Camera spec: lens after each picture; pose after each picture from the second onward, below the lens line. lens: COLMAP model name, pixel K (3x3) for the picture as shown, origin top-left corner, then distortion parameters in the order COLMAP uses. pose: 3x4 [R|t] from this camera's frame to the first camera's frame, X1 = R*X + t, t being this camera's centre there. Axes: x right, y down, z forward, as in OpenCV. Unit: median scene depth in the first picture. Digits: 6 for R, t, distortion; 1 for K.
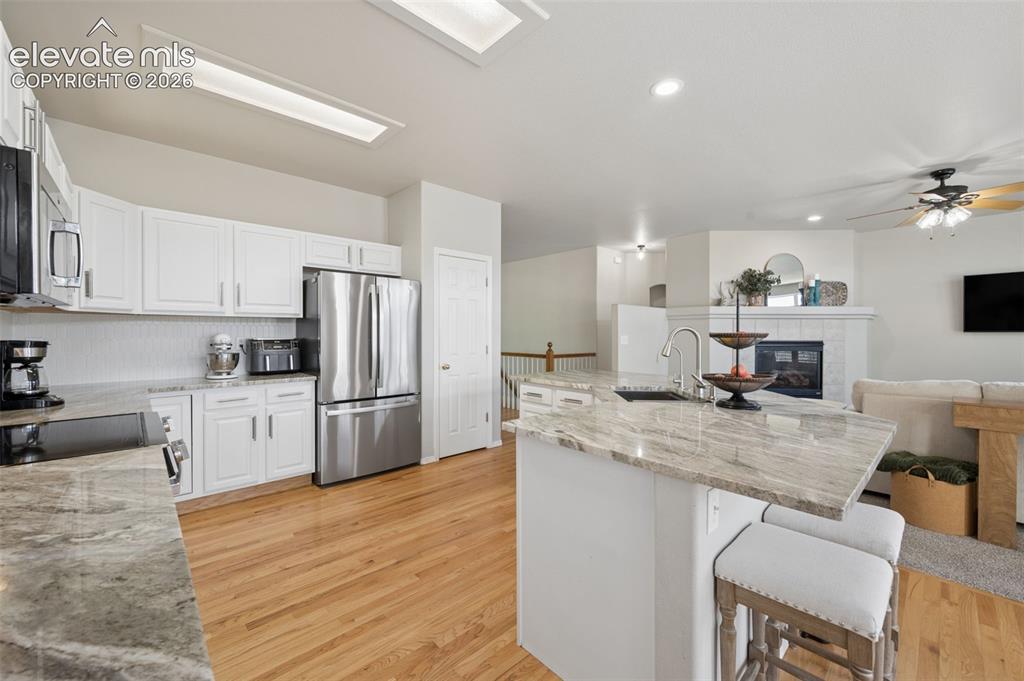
lens RADIAL K [[404.5, 0, 511.1], [0, 404.5, 334.4], [0, 0, 1]] dist [-0.001920, 0.000820]
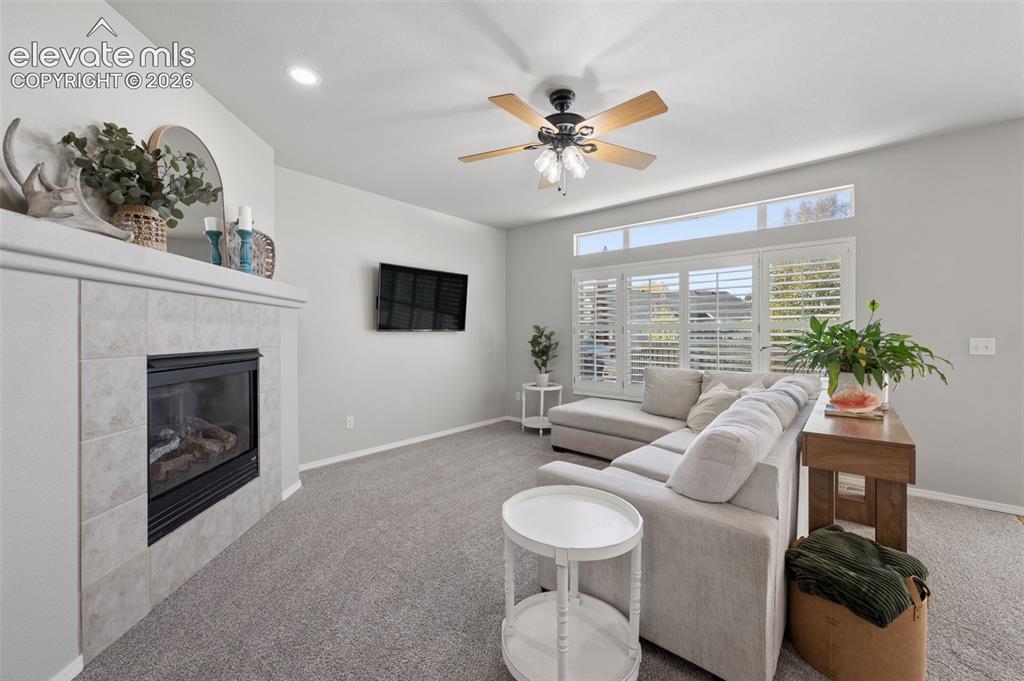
lens RADIAL K [[404.5, 0, 514.4], [0, 404.5, 334.0], [0, 0, 1]] dist [-0.001920, 0.000820]
pose [[-0.109400, -0.003740, 0.993991, 0.439453], [0.003551, 0.999985, 0.004153, -0.004477], [-0.993992, 0.003984, -0.109385, 1.293092]]
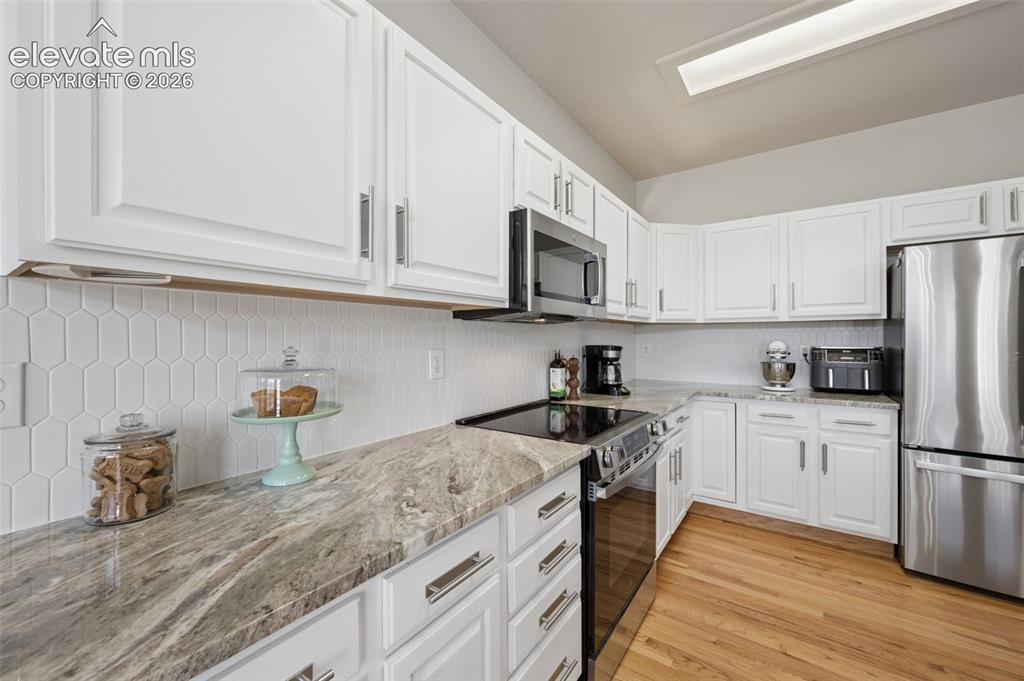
lens RADIAL K [[404.5, 0, 508.5], [0, 404.5, 338.7], [0, 0, 1]] dist [-0.001920, 0.000820]
pose [[0.205029, -0.002343, -0.978753, 0.049288], [-0.003519, 0.999989, -0.003131, -0.001576], [0.978749, 0.004086, 0.205019, 0.225005]]
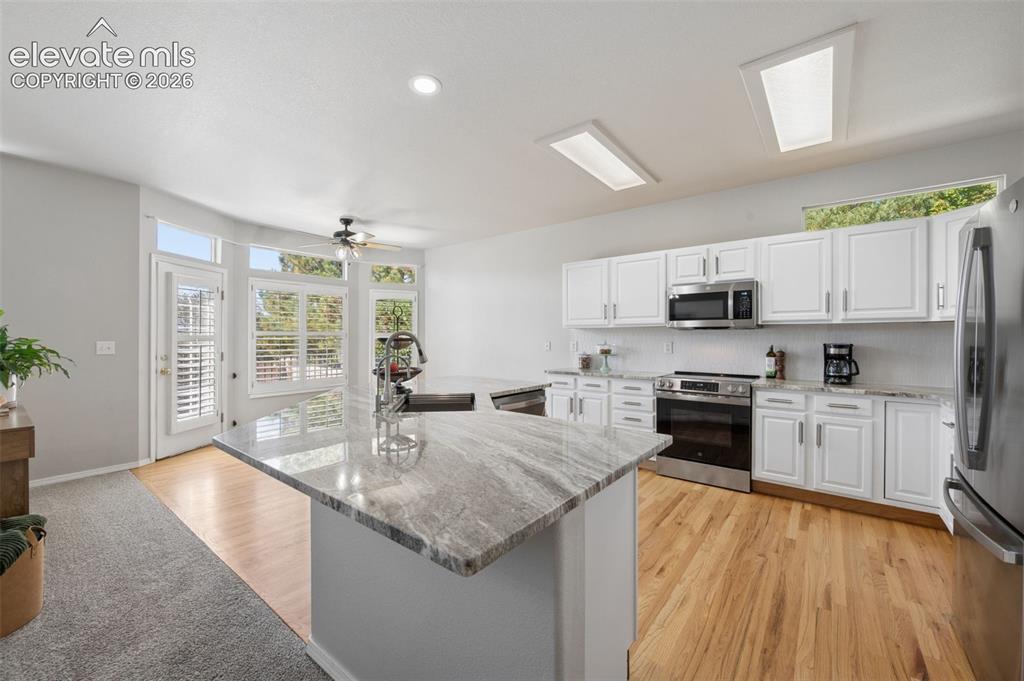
lens RADIAL K [[404.5, 0, 510.4], [0, 404.5, 339.3], [0, 0, 1]] dist [-0.001920, 0.000820]
pose [[-0.989149, -0.002187, -0.146899, 0.239265], [-0.003397, 0.999962, 0.007984, -0.007108], [0.146876, 0.008397, -0.989119, 1.479710]]
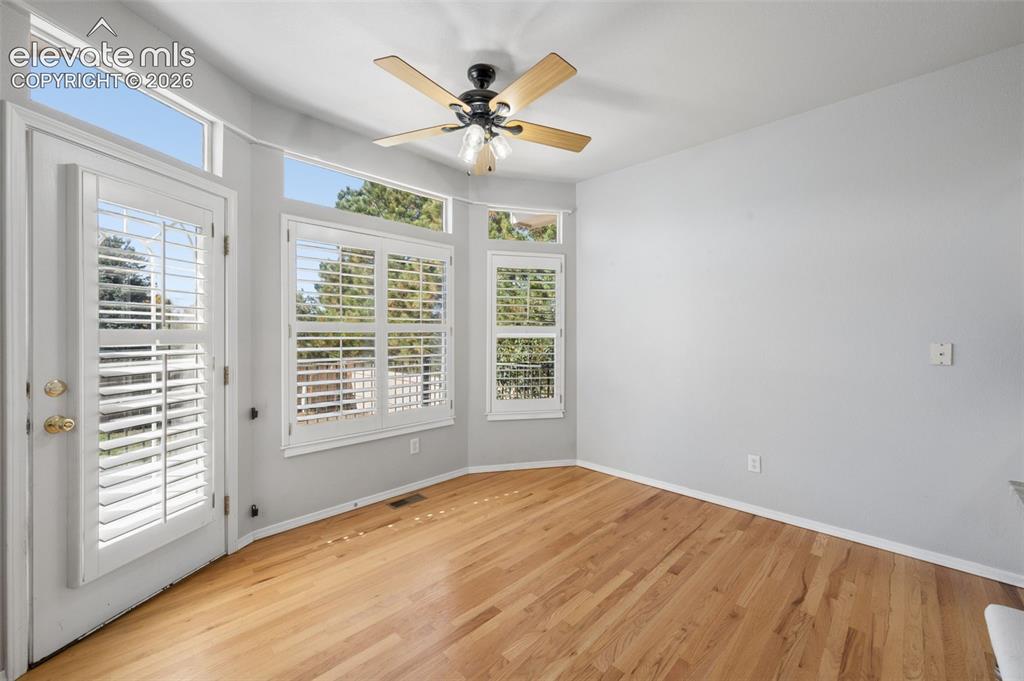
lens RADIAL K [[404.5, 0, 509.6], [0, 404.5, 337.3], [0, 0, 1]] dist [-0.001920, 0.000820]
pose [[-0.999391, -0.000516, -0.034890, 0.611279], [-0.000906, 0.999937, 0.011159, -0.003034], [0.034882, 0.011184, -0.999329, 0.548424]]
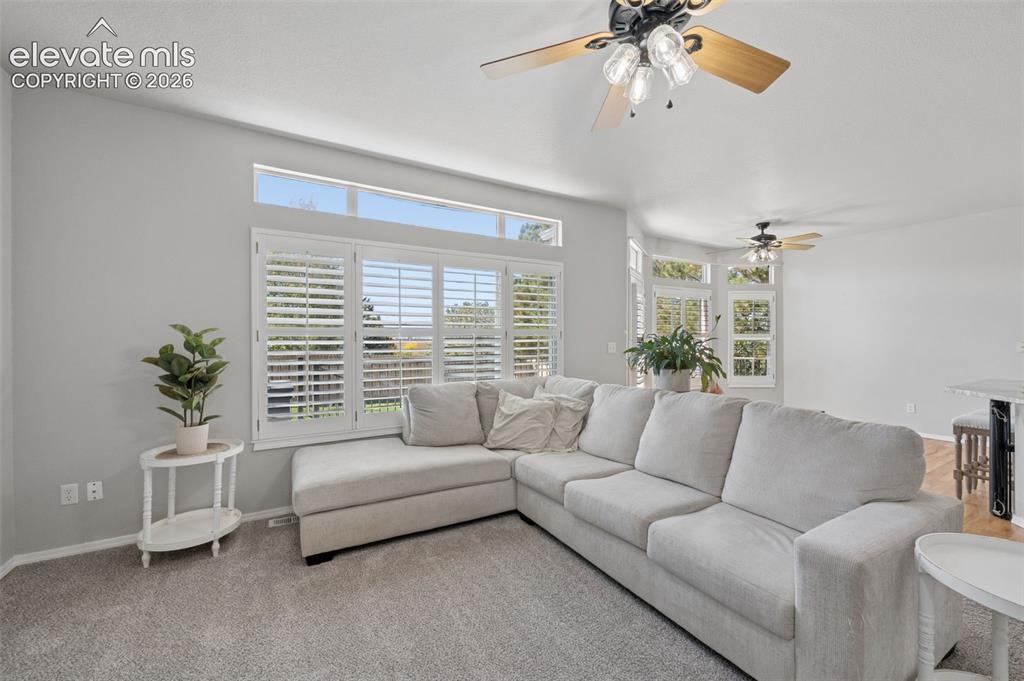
lens RADIAL K [[404.5, 0, 503.1], [0, 404.5, 343.3], [0, 0, 1]] dist [-0.001920, 0.000820]
pose [[-0.974836, -0.002883, 0.222904, 1.279056], [0.001058, 0.999845, 0.017556, -0.010807], [-0.222920, 0.017350, -0.974682, 1.624987]]
